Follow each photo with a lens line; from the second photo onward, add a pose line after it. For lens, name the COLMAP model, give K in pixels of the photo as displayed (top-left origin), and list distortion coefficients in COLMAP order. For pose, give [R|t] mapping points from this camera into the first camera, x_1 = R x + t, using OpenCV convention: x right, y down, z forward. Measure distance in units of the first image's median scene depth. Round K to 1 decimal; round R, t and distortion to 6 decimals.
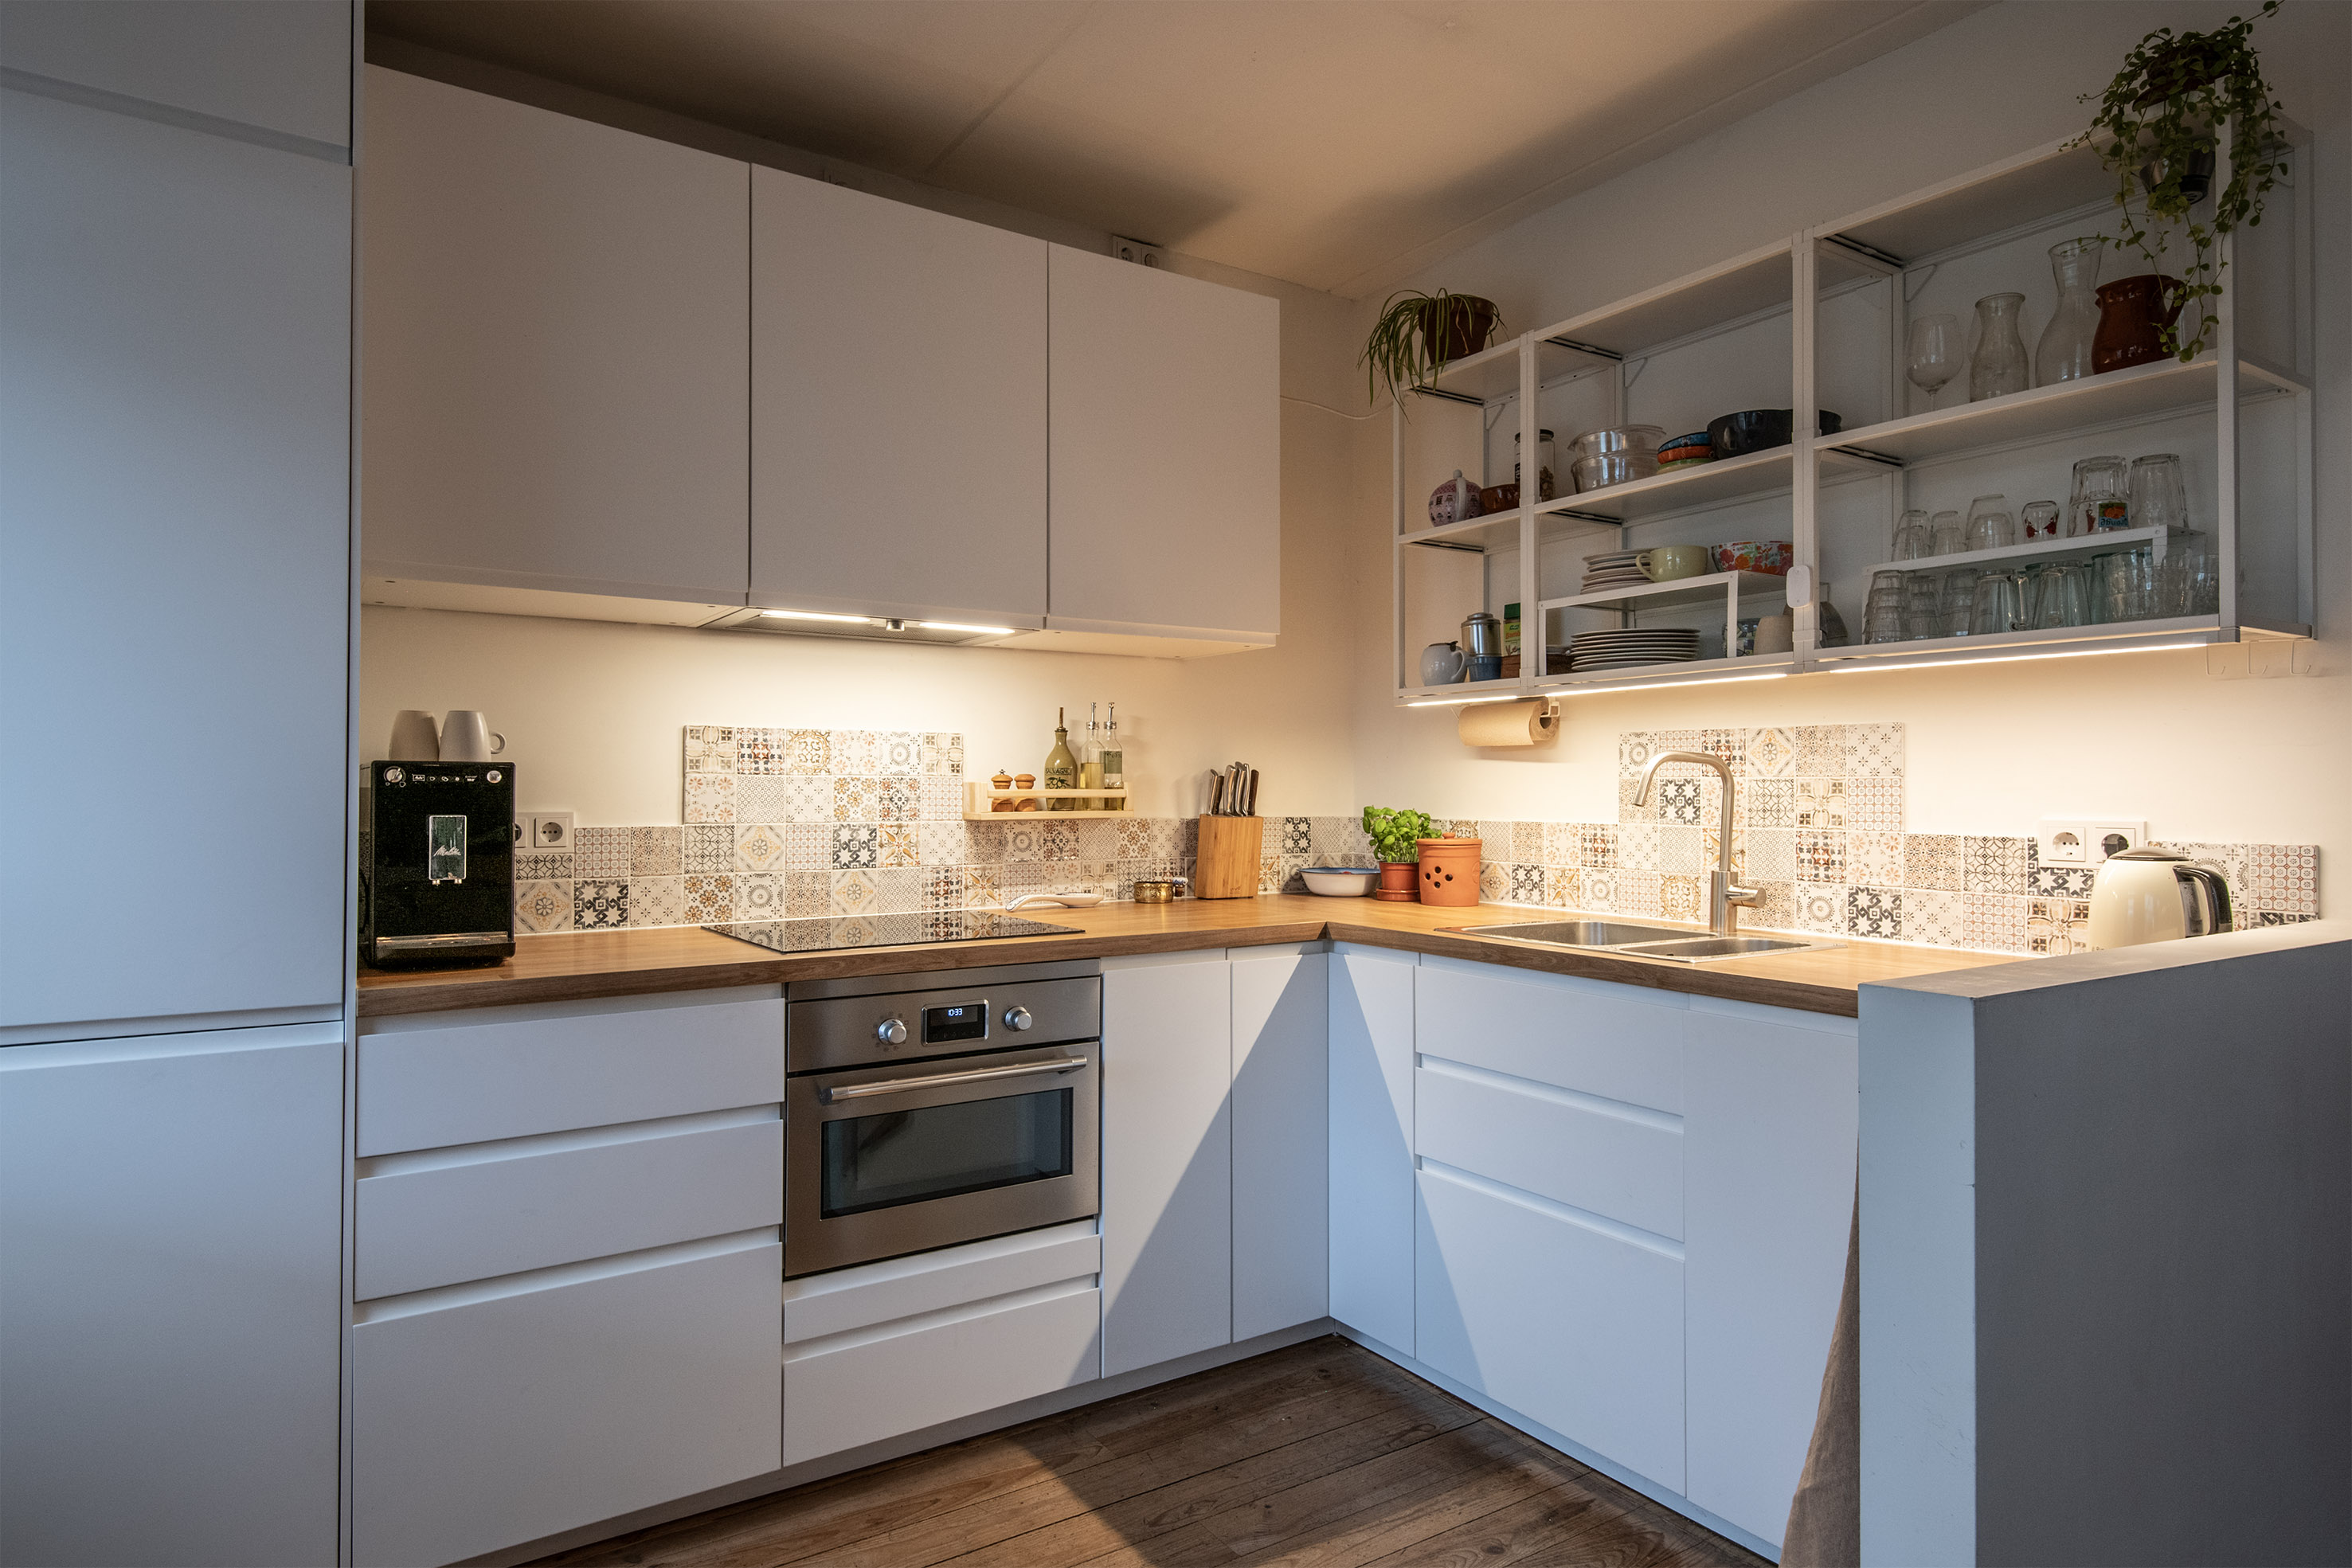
lens RADIAL K [[1299.4, 0, 1177.7], [0, 1299.4, 775.5], [0, 0, 1]] dist [-0.023318, -0.002578]
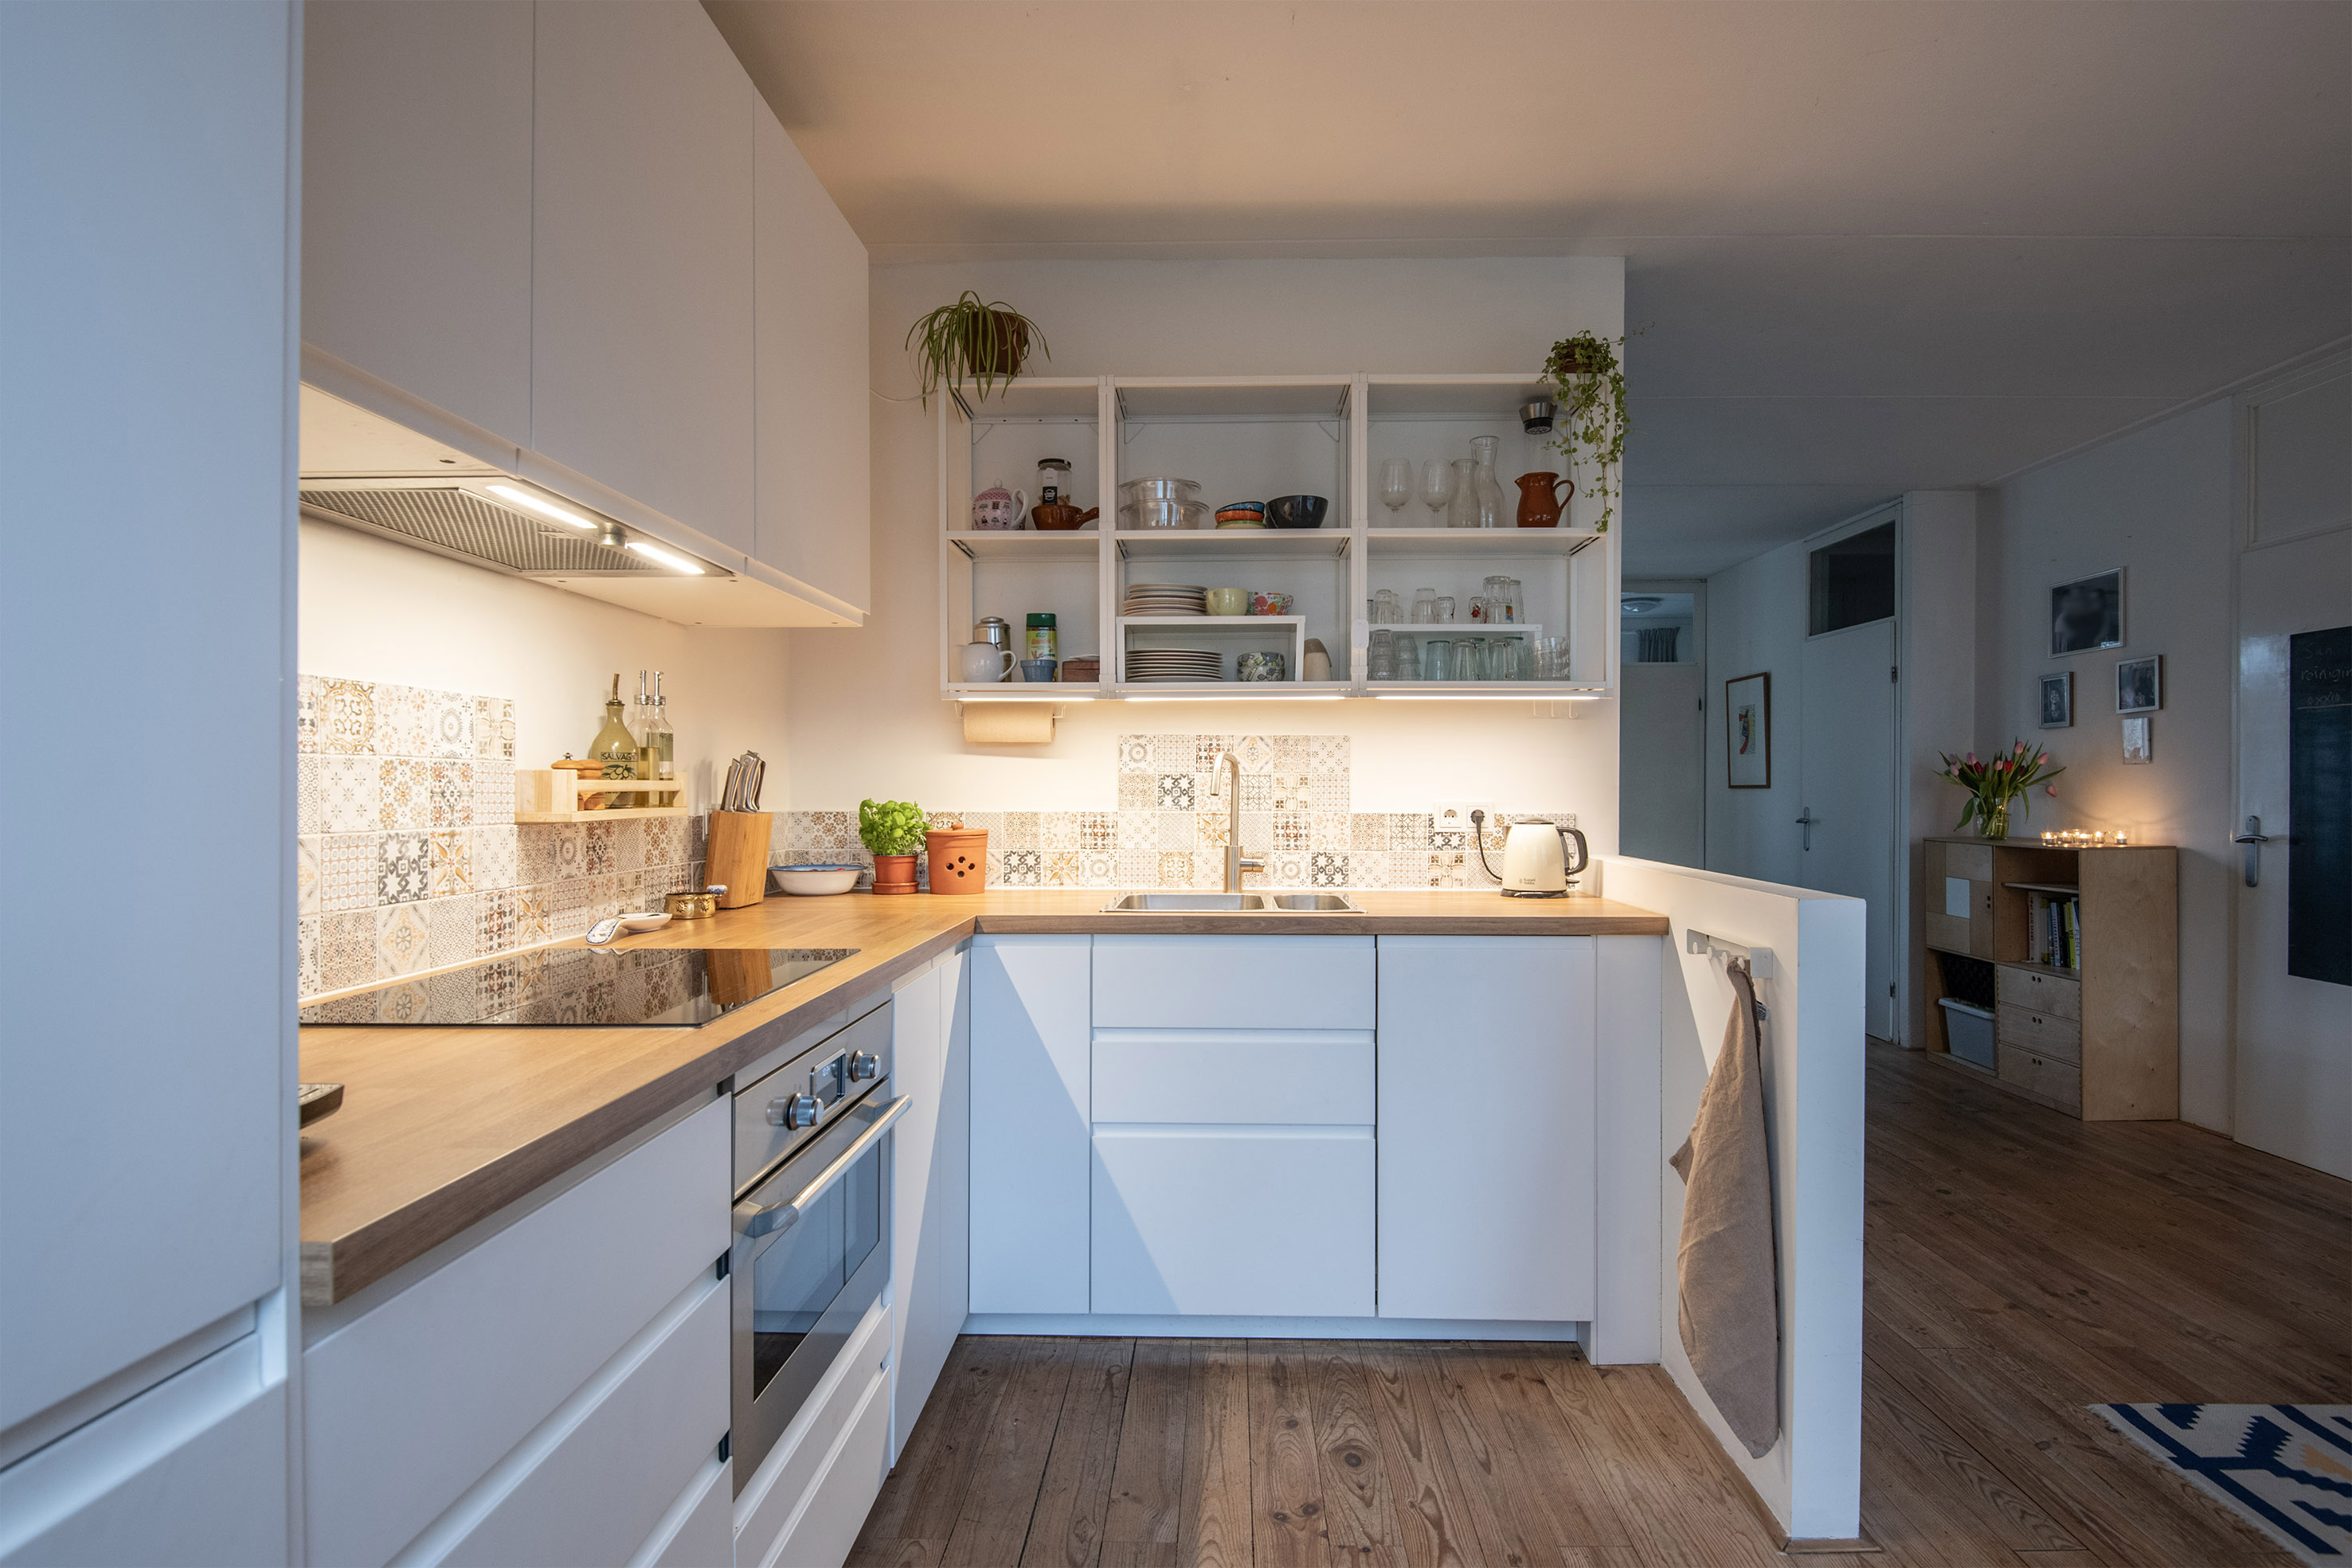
lens RADIAL K [[1144.9, 0, 1183.9], [0, 1144.9, 792.8], [0, 0, 1]] dist [-0.002247, -0.000763]
pose [[0.563944, -0.004523, 0.825801, -0.521296], [-0.007599, 0.999914, 0.010666, 0.009201], [-0.825778, -0.012290, 0.563861, 0.382801]]
